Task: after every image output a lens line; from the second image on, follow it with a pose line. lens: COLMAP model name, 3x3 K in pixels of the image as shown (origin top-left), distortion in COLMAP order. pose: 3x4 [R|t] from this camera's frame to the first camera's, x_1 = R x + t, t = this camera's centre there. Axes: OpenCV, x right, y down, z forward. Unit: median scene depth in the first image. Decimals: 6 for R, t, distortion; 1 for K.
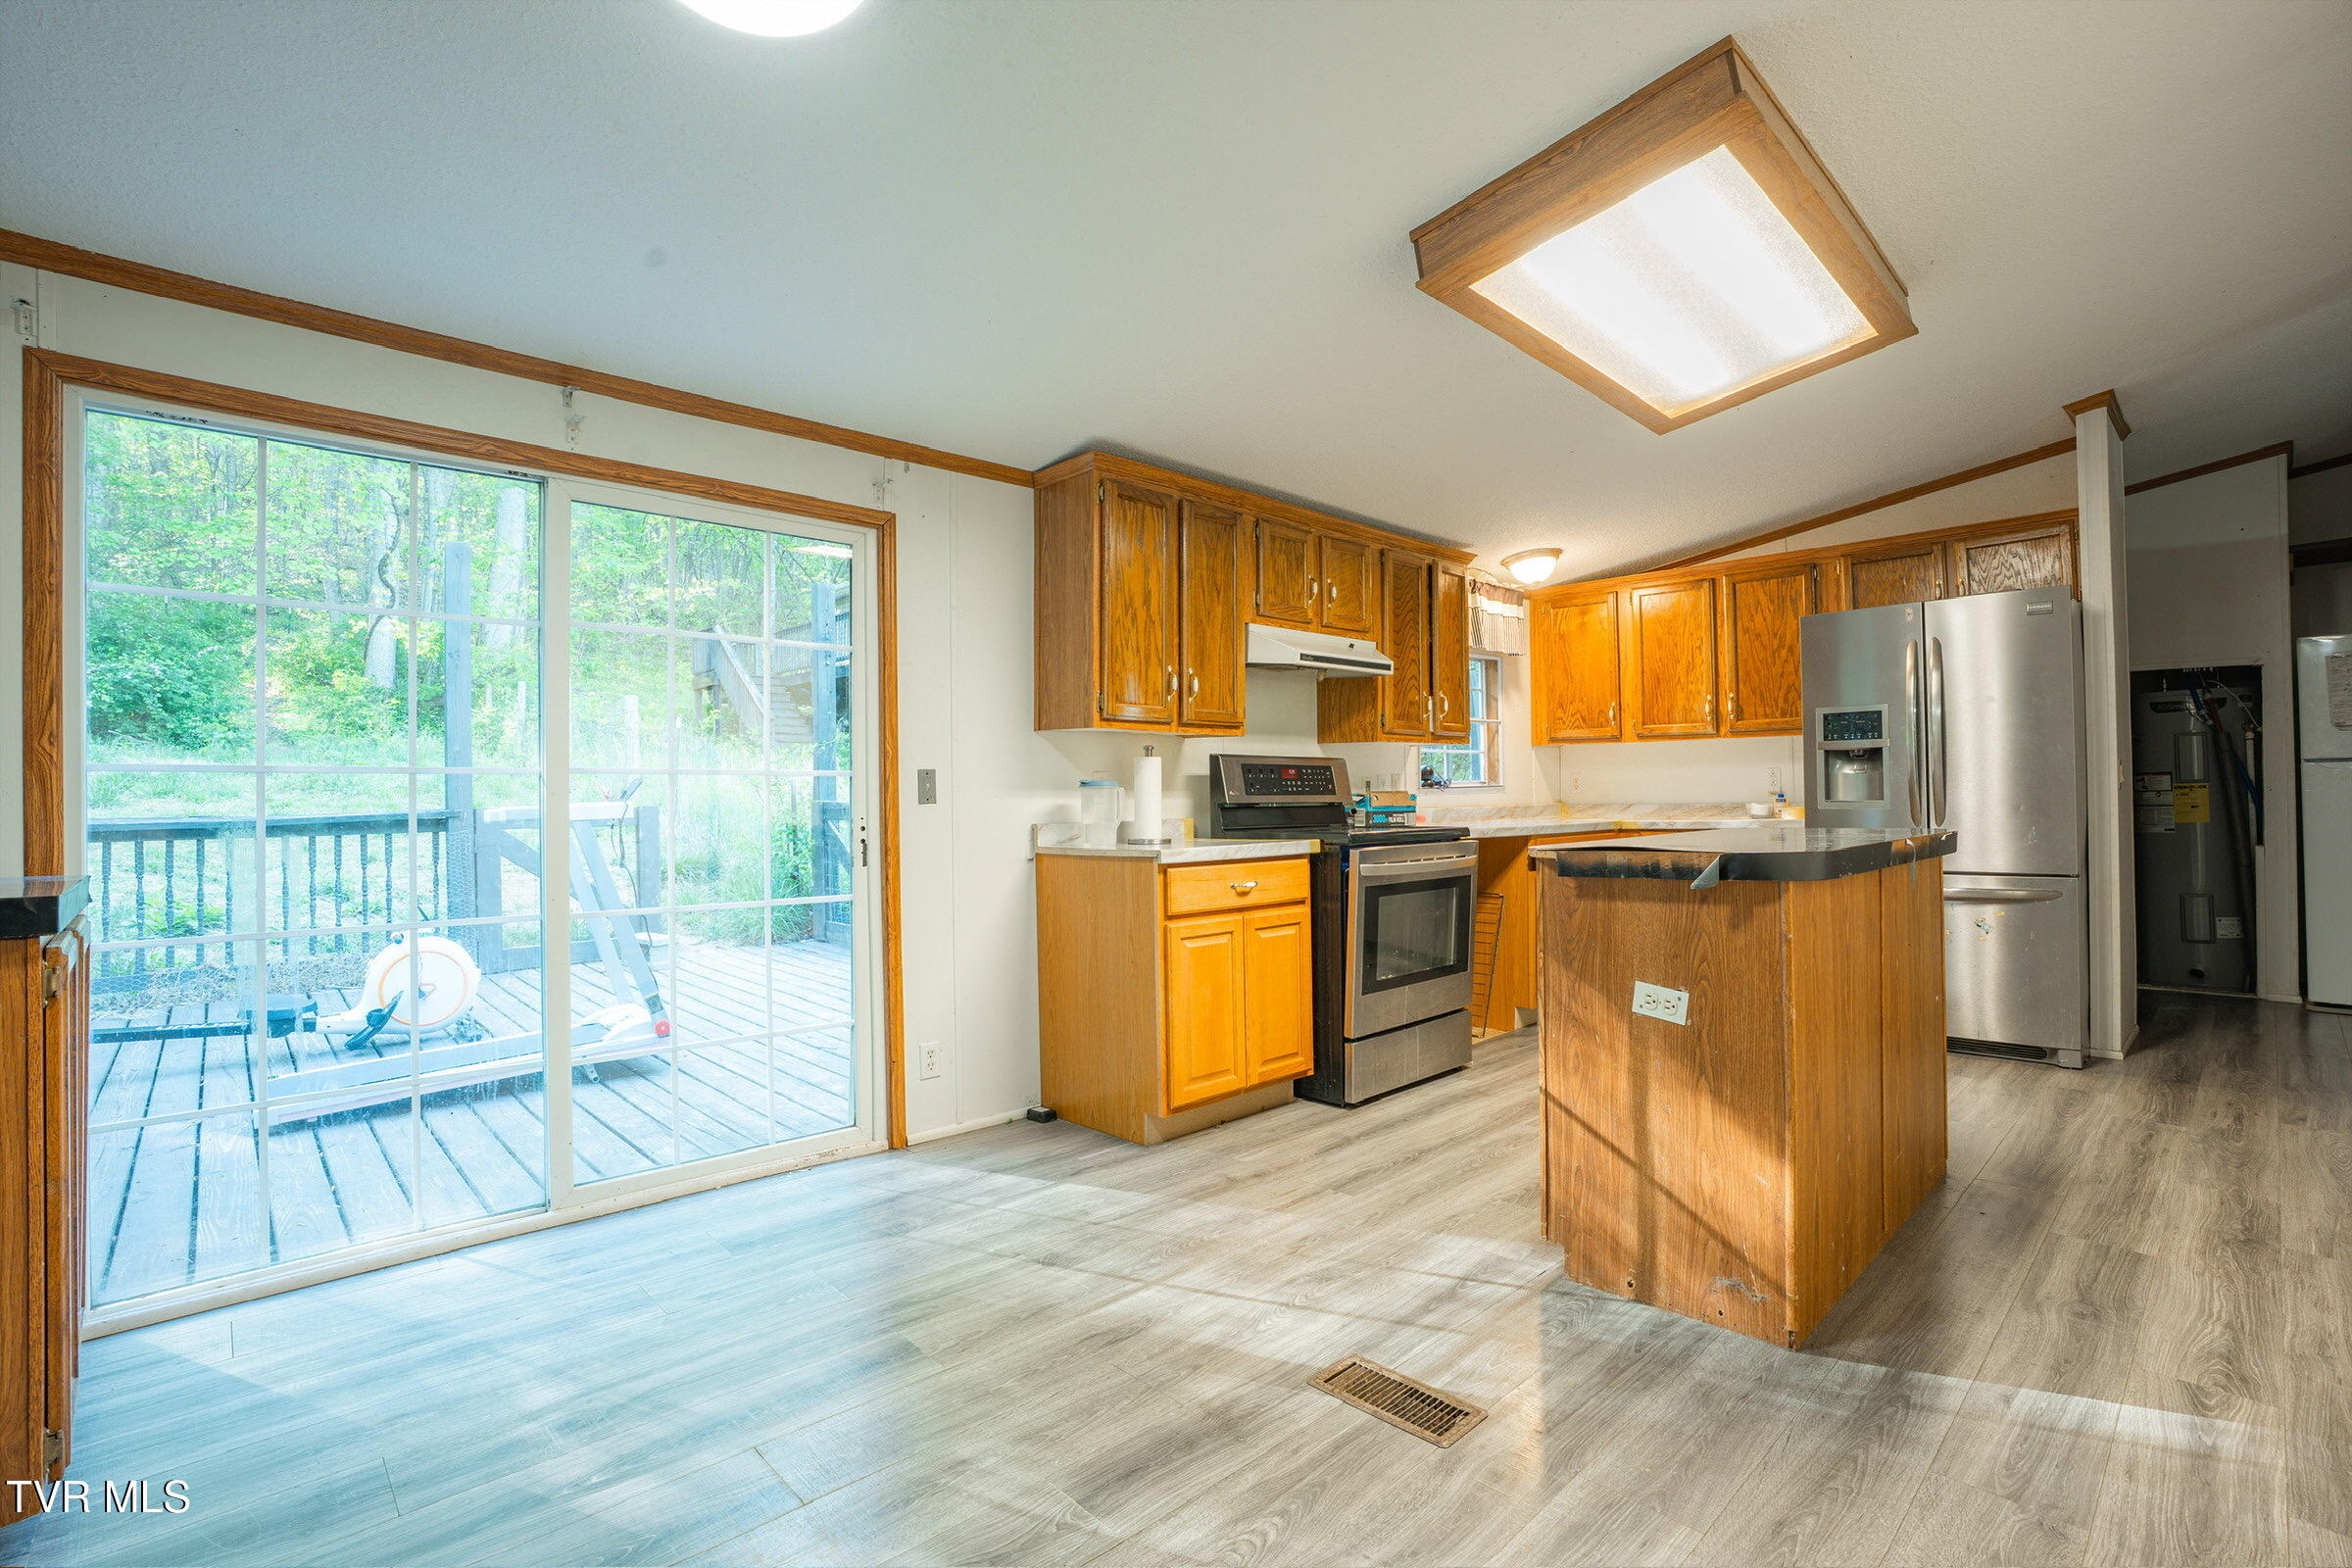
lens RADIAL K [[1077.0, 0, 1176.0], [0, 1077.0, 784.0], [0, 0, 1]] dist [-0.076883, 0.031897]
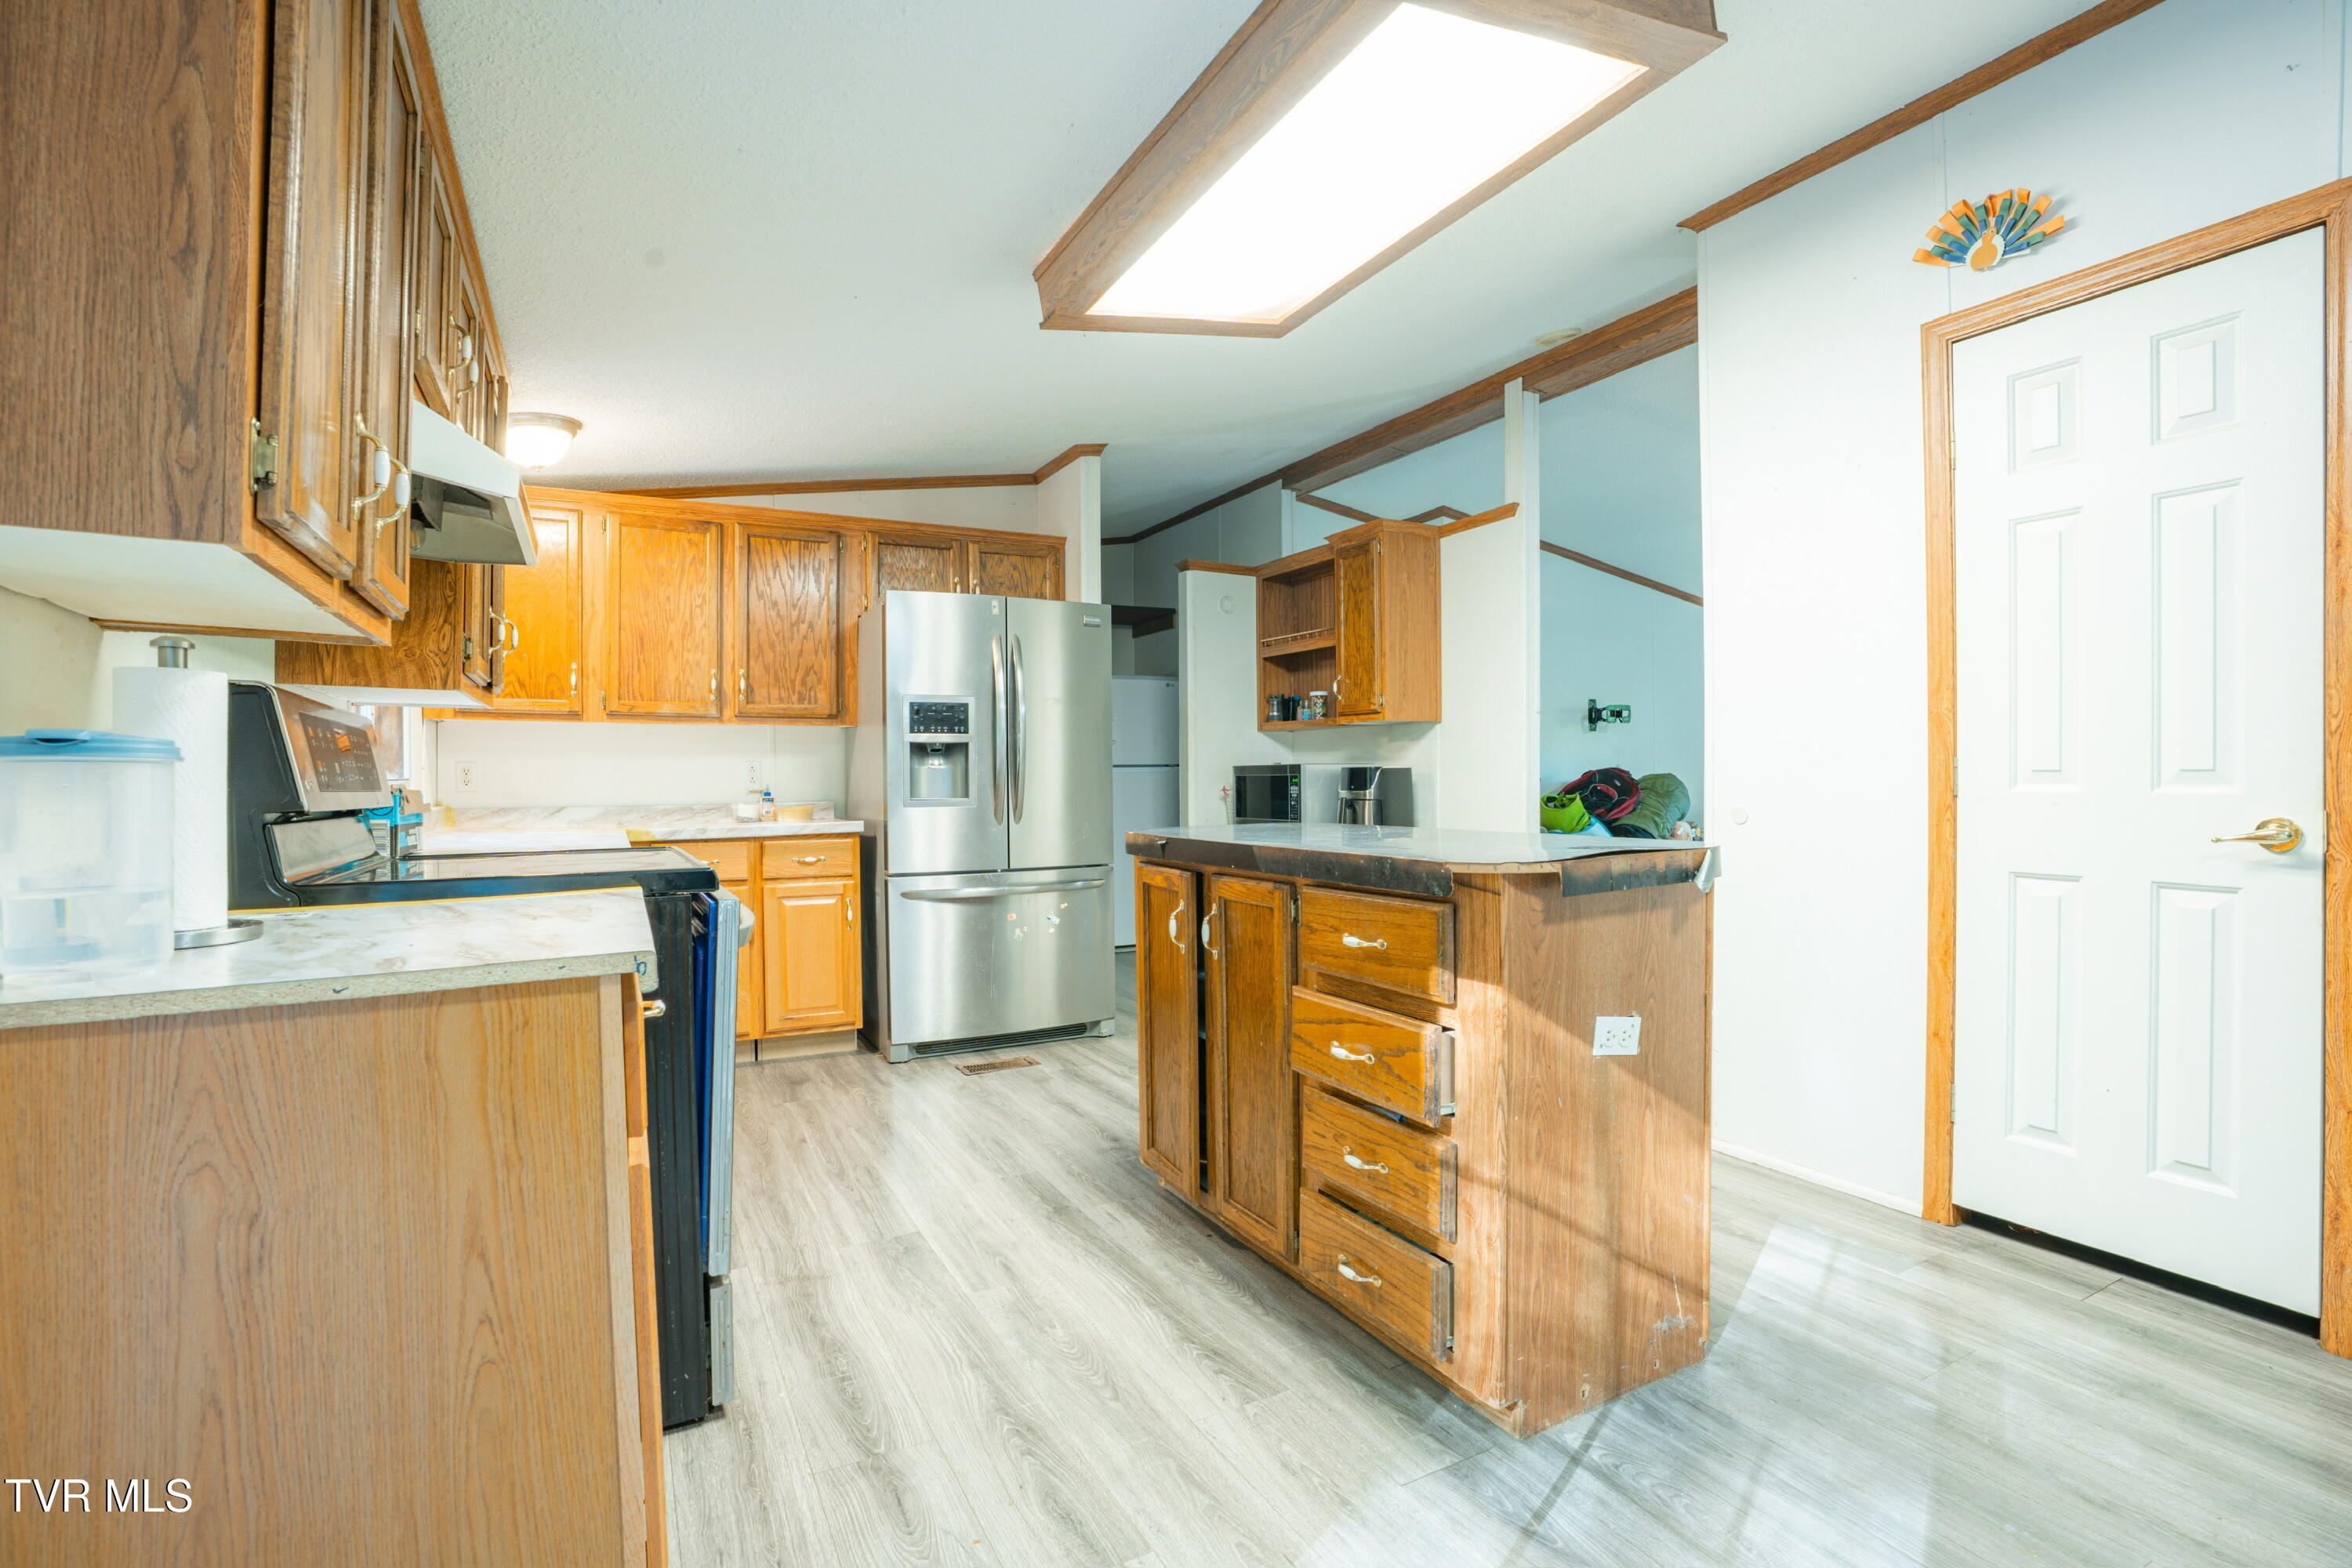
lens RADIAL K [[1077.0, 0, 1176.0], [0, 1077.0, 784.0], [0, 0, 1]] dist [-0.076883, 0.031897]
pose [[0.256679, 0.007421, 0.966468, -0.232162], [-0.004314, 0.999969, -0.006532, 0.008854], [-0.966487, -0.002493, 0.256703, 0.601624]]
